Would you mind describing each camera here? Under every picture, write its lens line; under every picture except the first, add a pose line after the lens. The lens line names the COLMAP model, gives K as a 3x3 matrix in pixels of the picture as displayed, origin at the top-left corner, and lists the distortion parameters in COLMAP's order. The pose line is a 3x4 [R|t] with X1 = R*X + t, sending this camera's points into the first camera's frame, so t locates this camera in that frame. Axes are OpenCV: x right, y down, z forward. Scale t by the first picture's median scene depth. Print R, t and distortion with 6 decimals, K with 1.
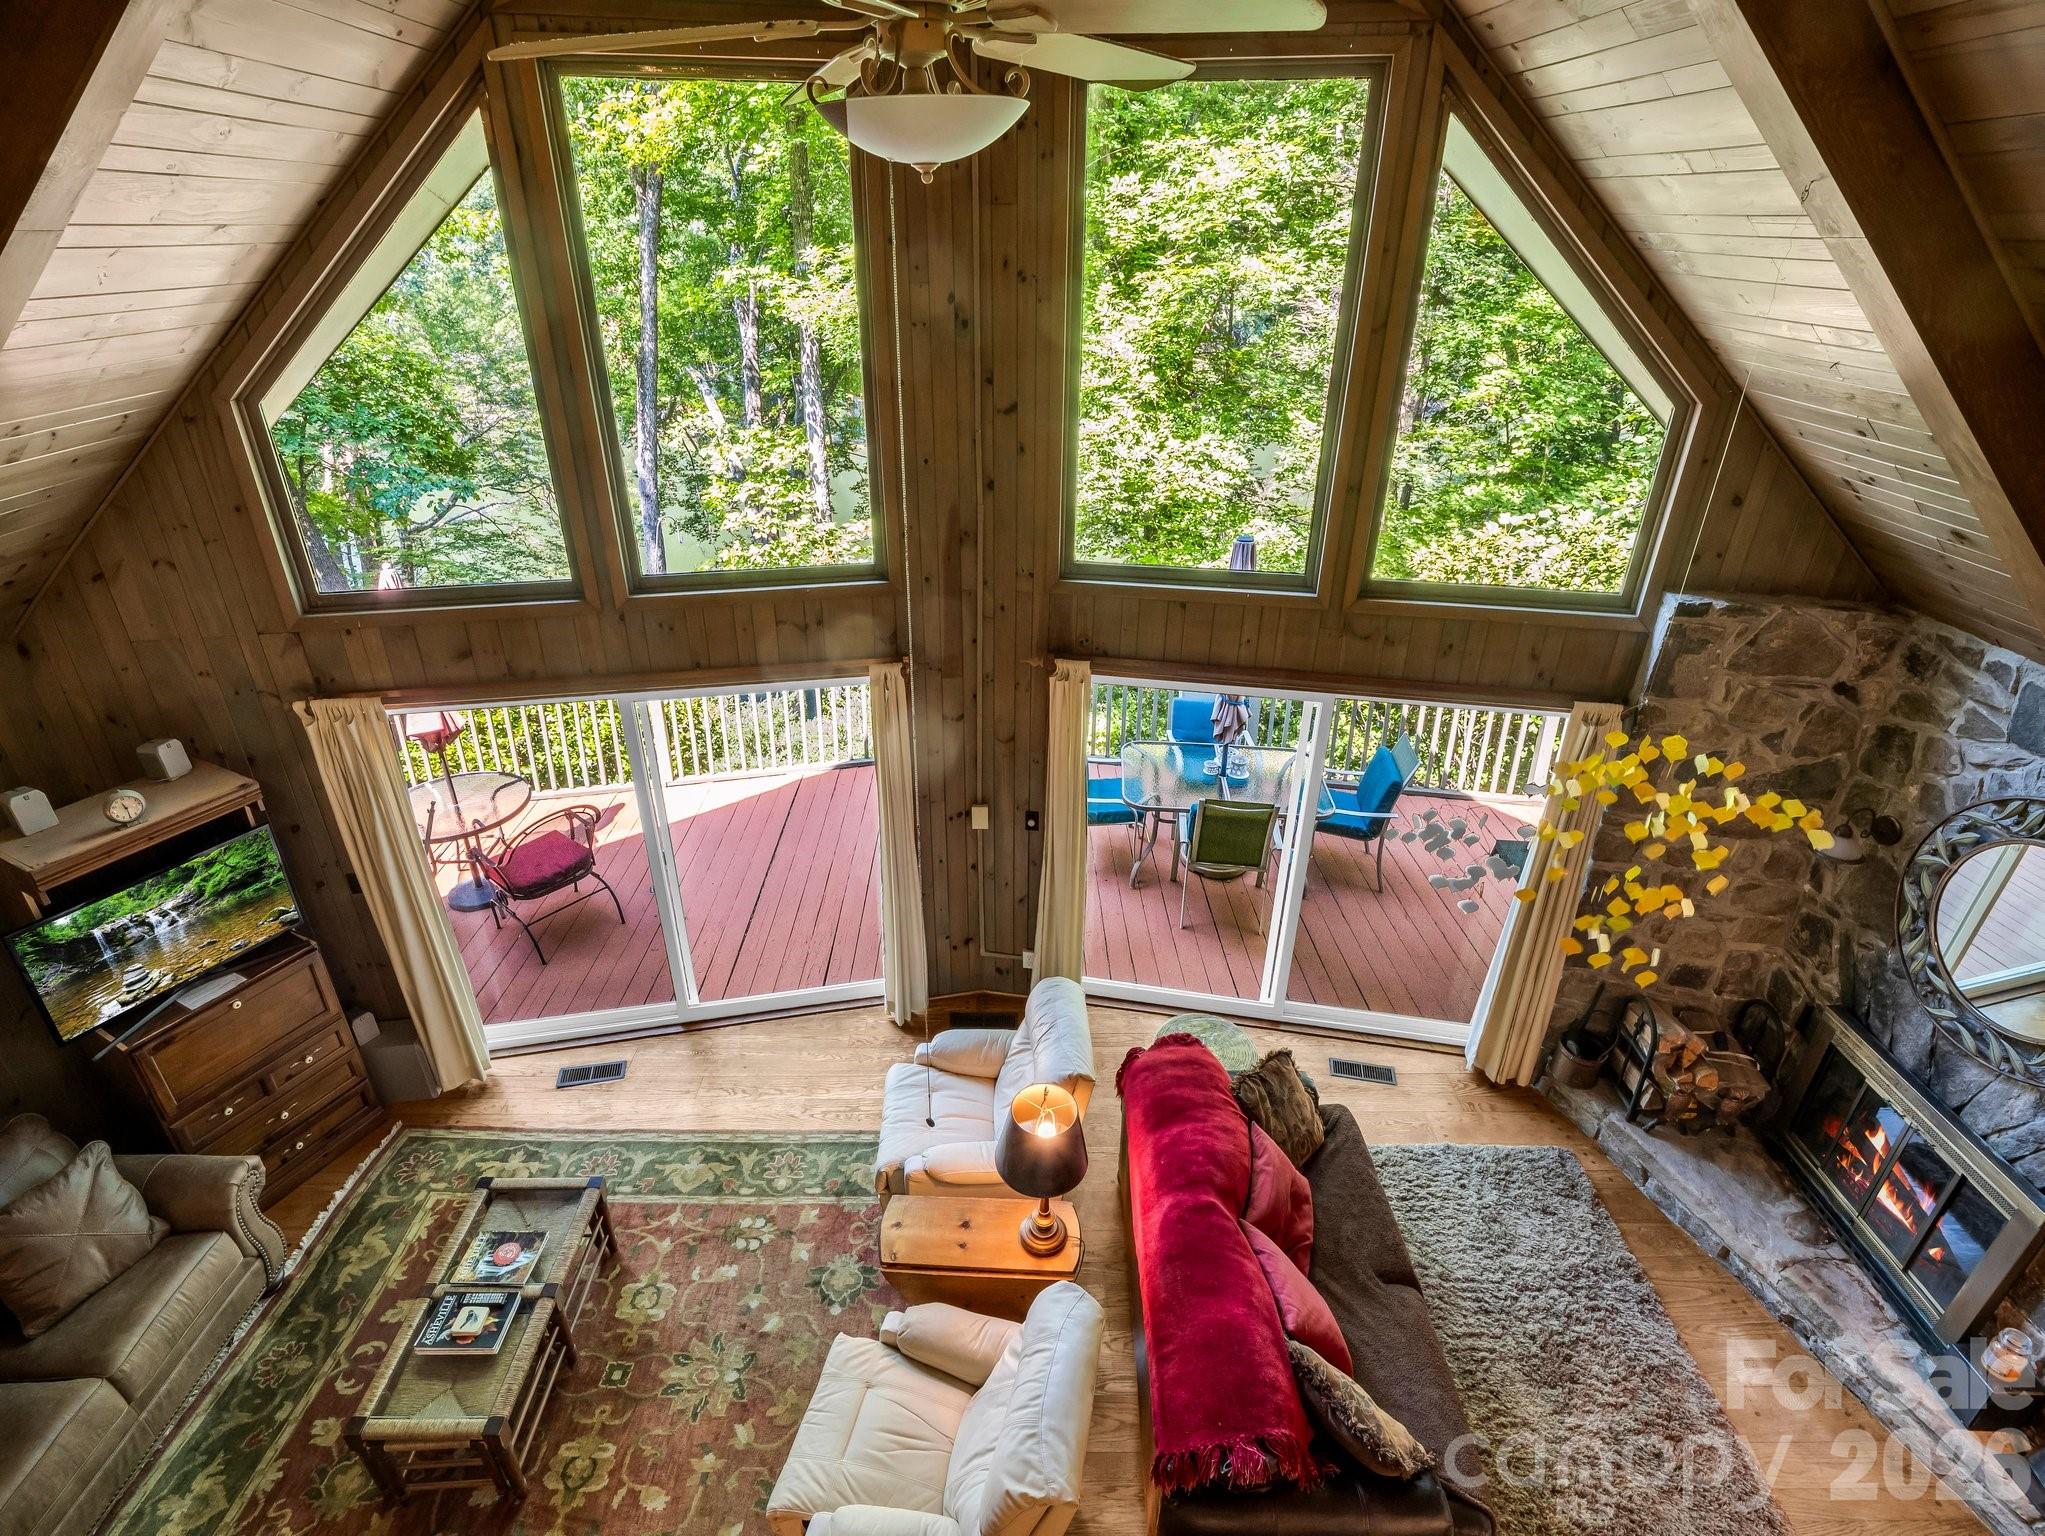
lens RADIAL K [[991.1, 0, 1018.9], [0, 991.1, 751.0], [0, 0, 1]] dist [-0.010041, -0.002646]
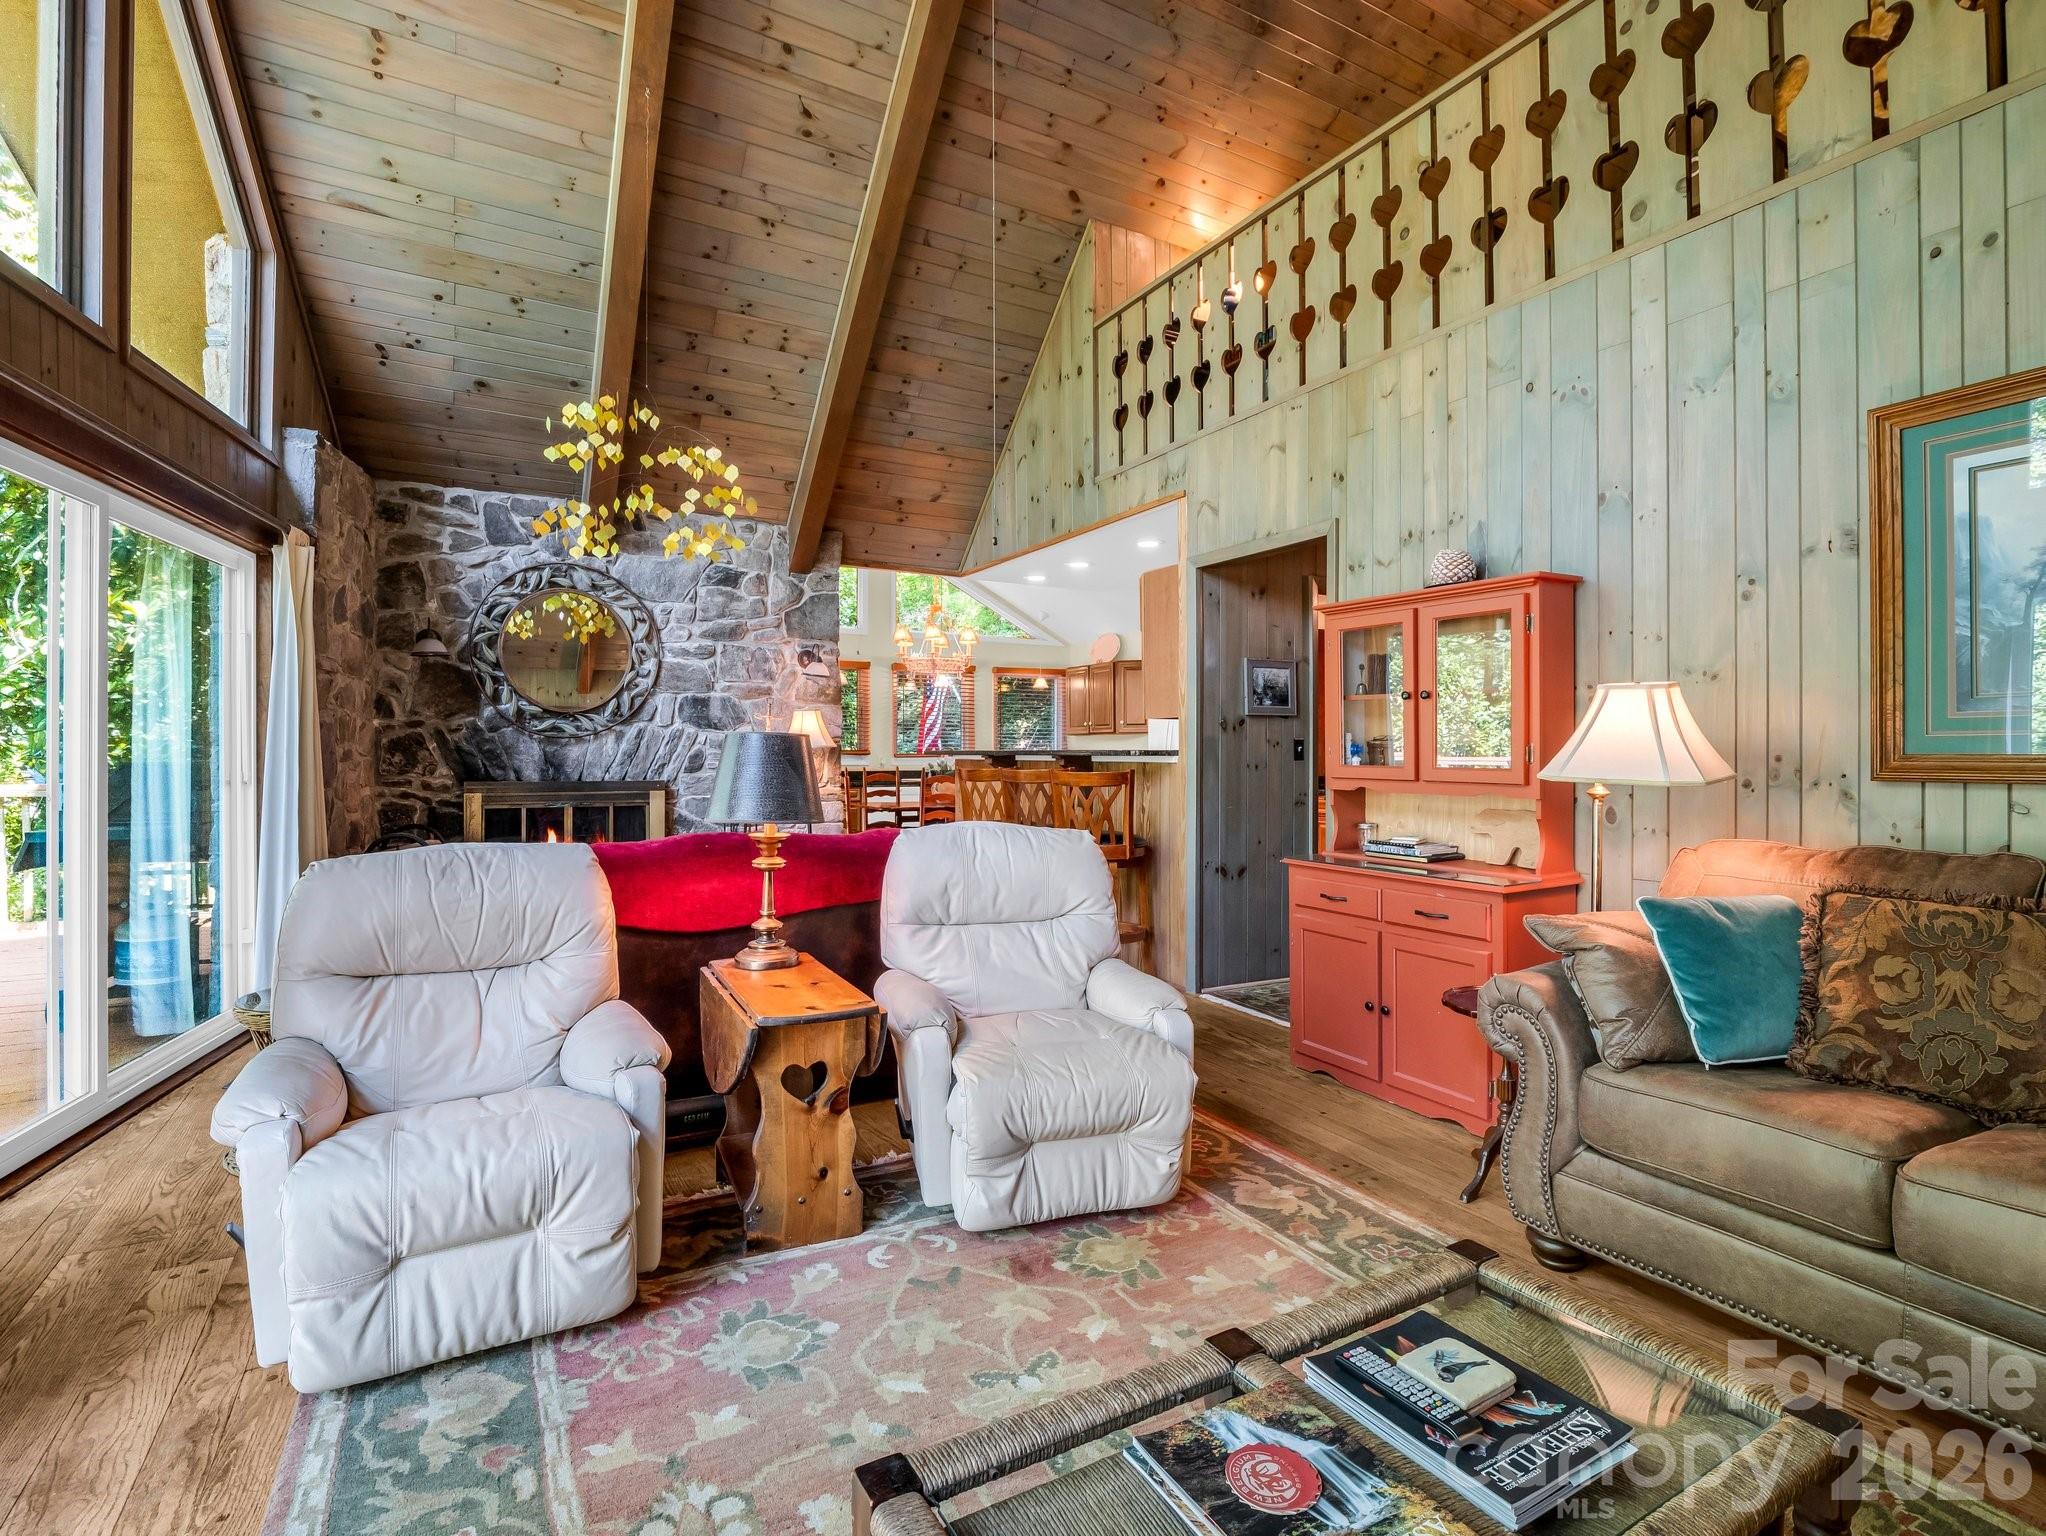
lens RADIAL K [[991.6, 0, 1020.3], [0, 991.6, 756.5], [0, 0, 1]] dist [-0.010041, -0.002646]
pose [[-0.478128, -0.010875, 0.878223, -0.644449], [0.391049, 0.892707, 0.223952, 0.226060], [-0.786431, 0.450506, -0.422575, 0.969349]]
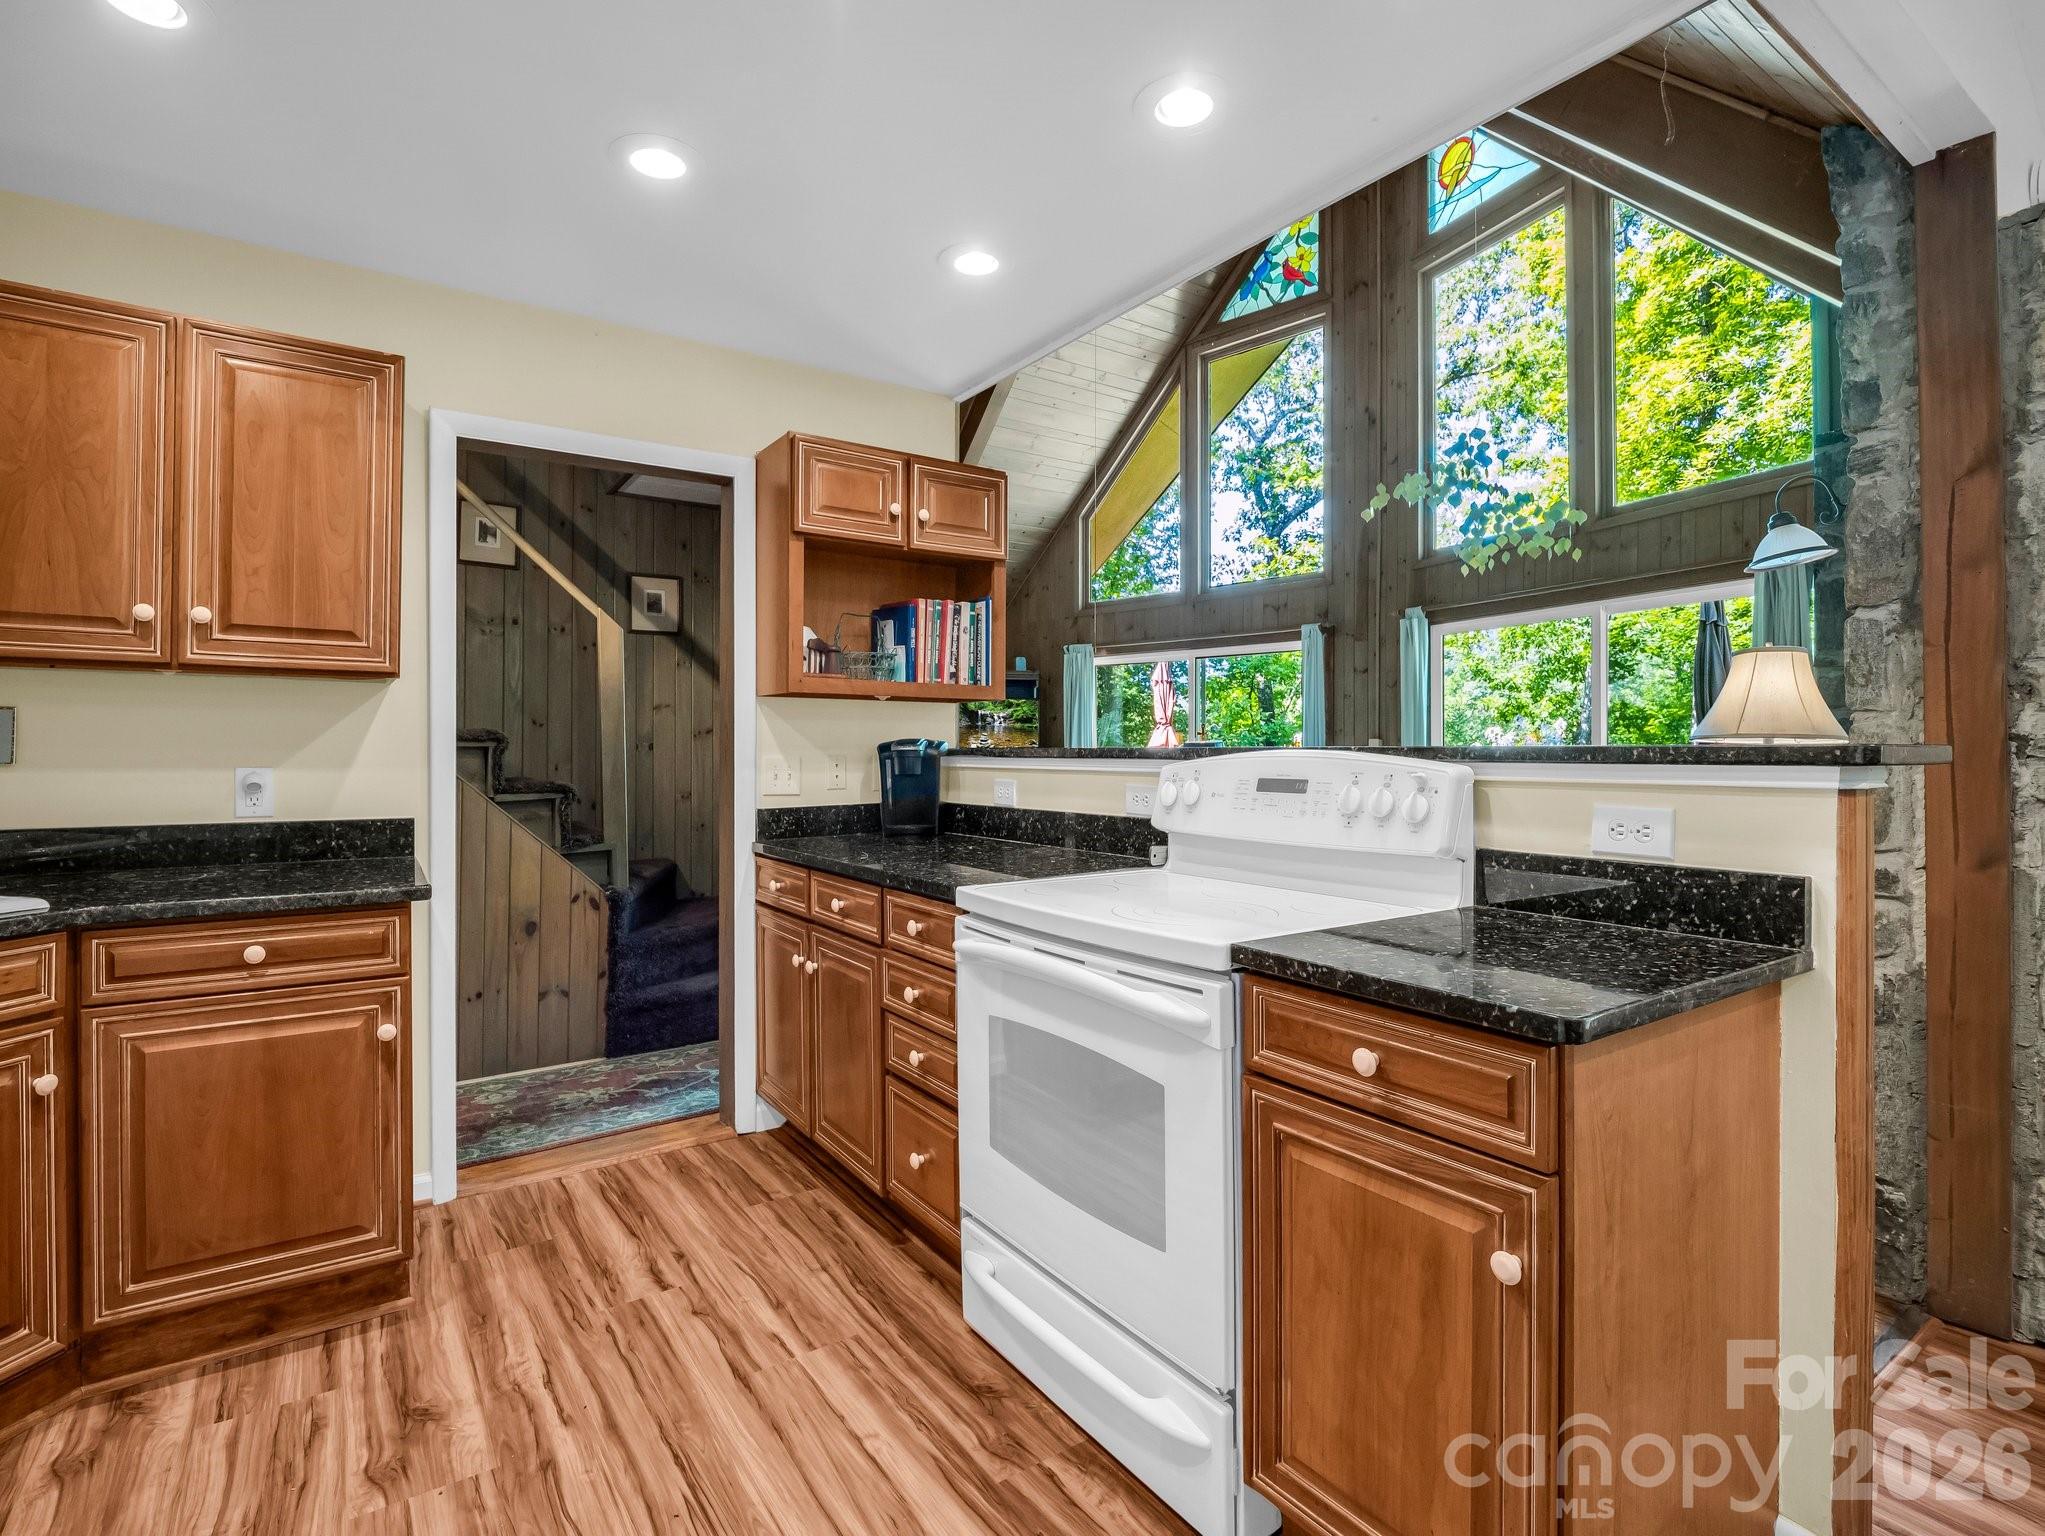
lens RADIAL K [[991.1, 0, 1014.6], [0, 991.1, 752.4], [0, 0, 1]] dist [-0.010041, -0.002646]
pose [[0.554139, -0.006779, -0.832397, 1.035550], [-0.372291, 0.892367, -0.255107, 0.765459], [0.744533, 0.451259, 0.491972, -0.063283]]
